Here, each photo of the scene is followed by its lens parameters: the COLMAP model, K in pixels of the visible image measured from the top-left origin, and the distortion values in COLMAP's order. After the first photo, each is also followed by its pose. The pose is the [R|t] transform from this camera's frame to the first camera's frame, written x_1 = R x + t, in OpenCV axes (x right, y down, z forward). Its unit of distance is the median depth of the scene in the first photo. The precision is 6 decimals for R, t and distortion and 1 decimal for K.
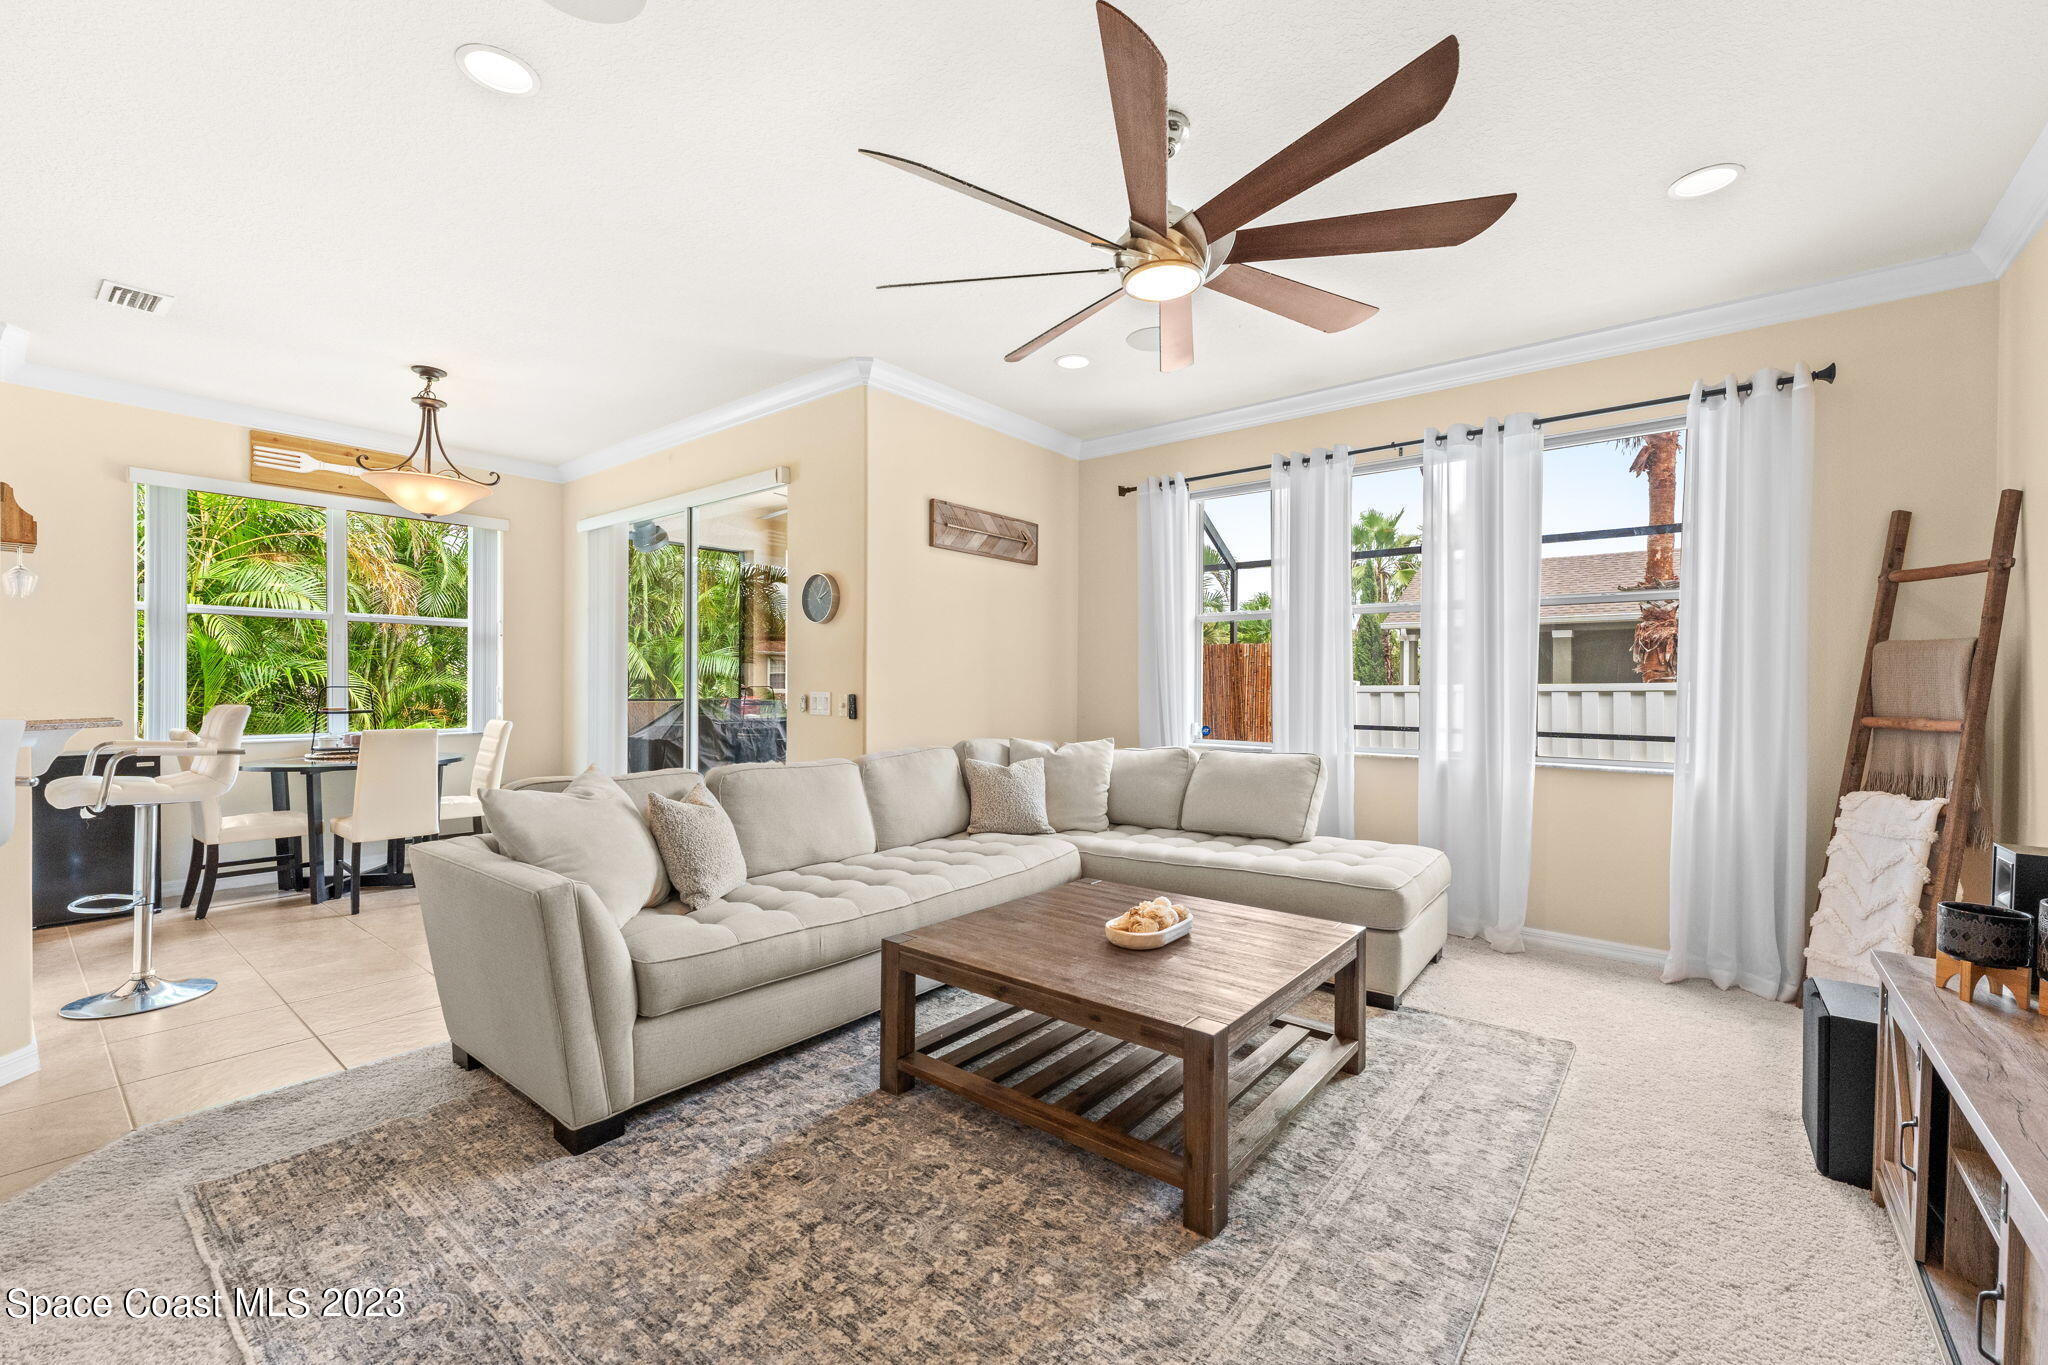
lens RADIAL K [[838.3, 0, 1022.1], [0, 838.3, 688.3], [0, 0, 1]] dist [-0.001155, -0.000160]
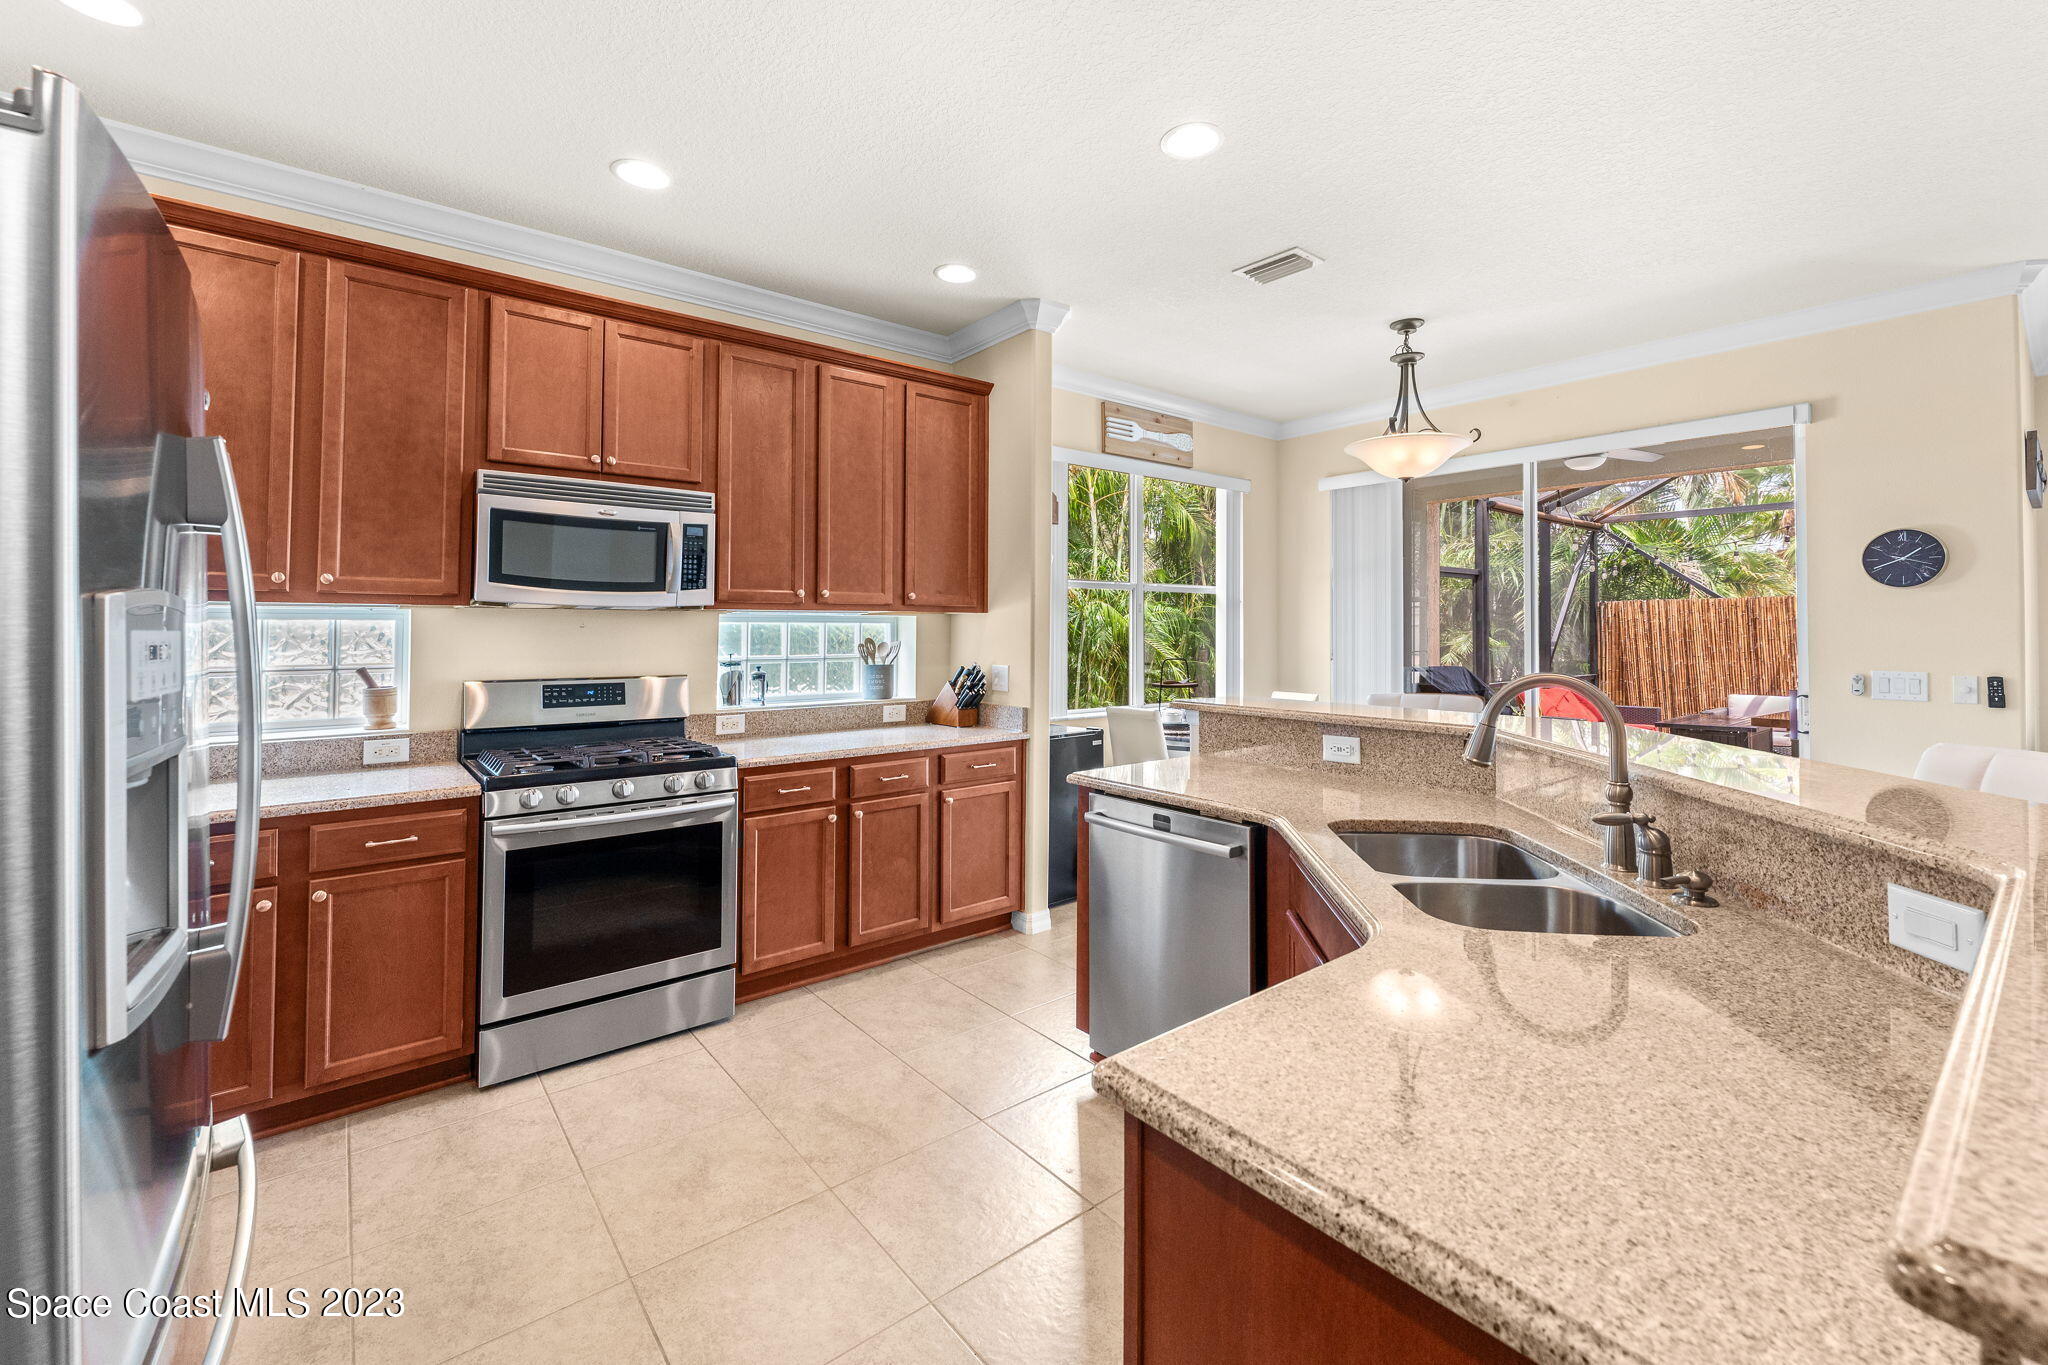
lens RADIAL K [[838.3, 0, 1023.8], [0, 838.3, 613.7], [0, 0, 1]] dist [-0.001155, -0.000160]
pose [[0.977995, -0.010526, -0.208362, -0.930946], [0.005427, 0.999672, -0.025026, -0.037795], [0.208557, 0.023344, 0.977731, 0.018699]]
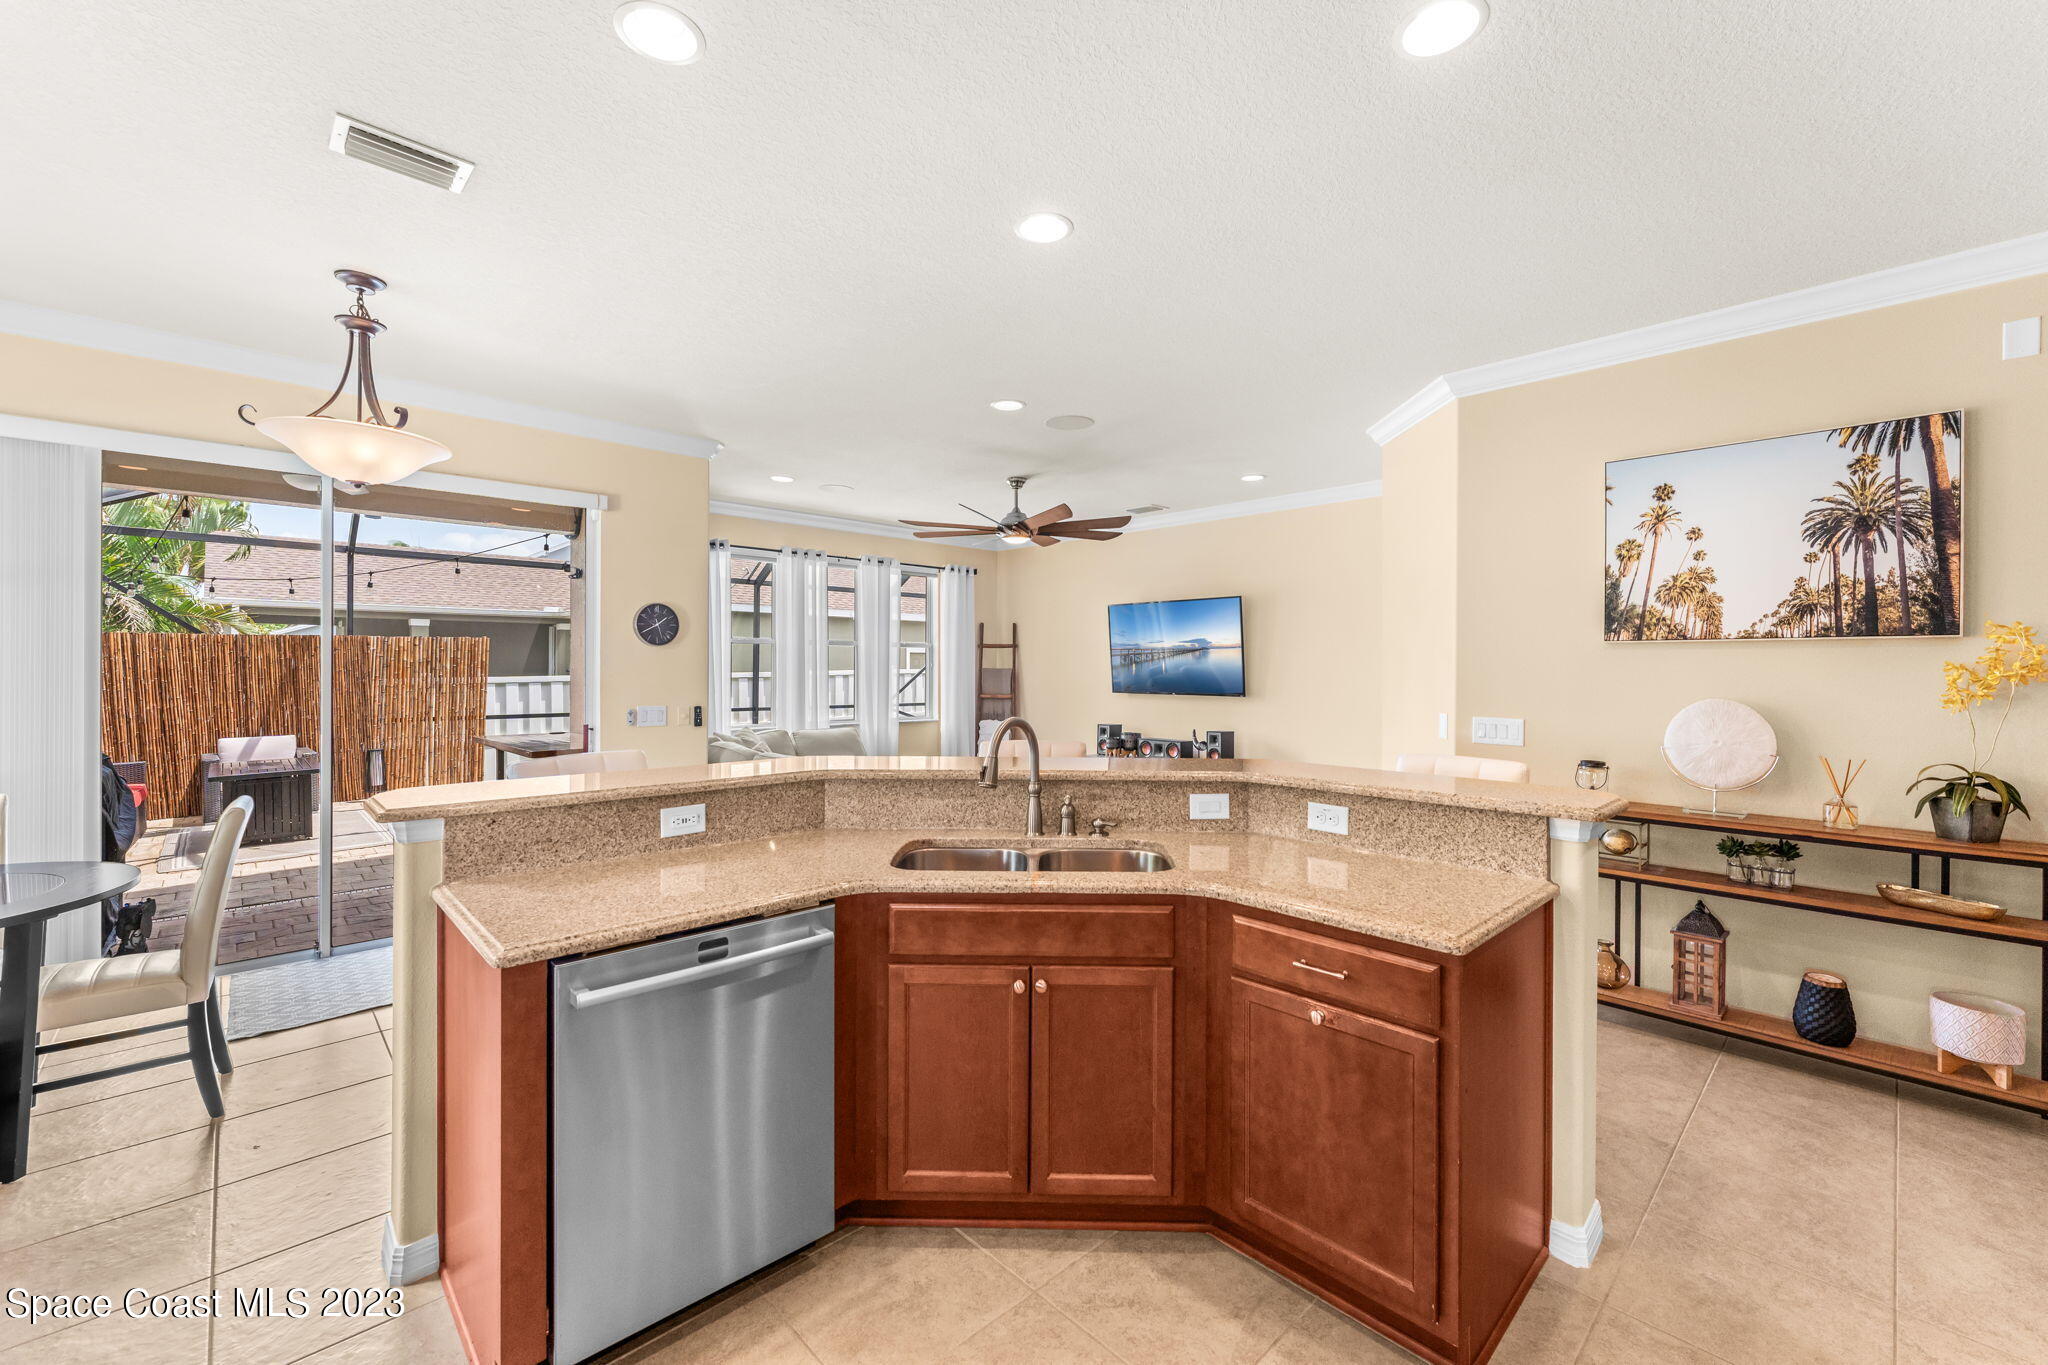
lens RADIAL K [[838.3, 0, 1030.4], [0, 838.3, 676.8], [0, 0, 1]] dist [-0.001155, -0.000160]
pose [[0.122307, -0.017643, 0.992335, -1.339016], [0.000046, 0.999842, 0.017771, -0.057011], [-0.992492, -0.002128, 0.122289, 0.360208]]
